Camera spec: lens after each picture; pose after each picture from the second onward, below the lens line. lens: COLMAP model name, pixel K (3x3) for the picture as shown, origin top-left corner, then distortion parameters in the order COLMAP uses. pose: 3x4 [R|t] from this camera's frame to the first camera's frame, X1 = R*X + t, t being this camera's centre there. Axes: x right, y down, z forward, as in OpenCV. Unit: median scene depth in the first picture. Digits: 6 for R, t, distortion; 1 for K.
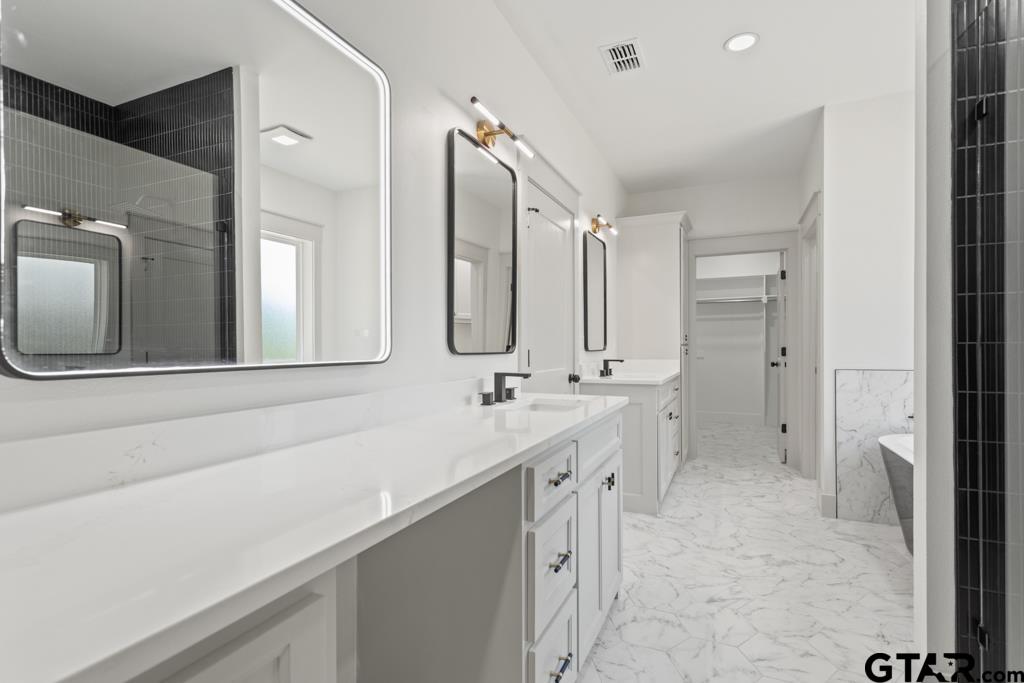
lens RADIAL K [[490.6, 0, 514.7], [0, 490.6, 344.4], [0, 0, 1]] dist [0.001125, 0.000593]
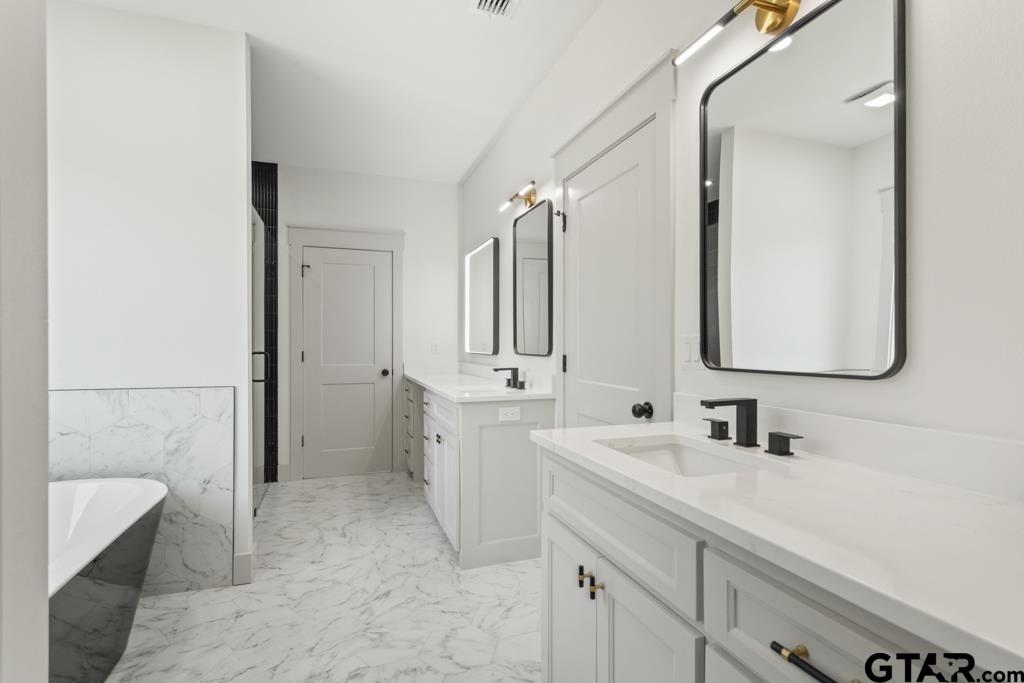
lens RADIAL K [[490.6, 0, 513.8], [0, 490.6, 343.5], [0, 0, 1]] dist [0.001125, 0.000593]
pose [[-0.723016, 0.002413, -0.690828, 0.908831], [0.003680, 0.999993, -0.000358, -0.012733], [0.690822, -0.002801, -0.723019, 1.905453]]
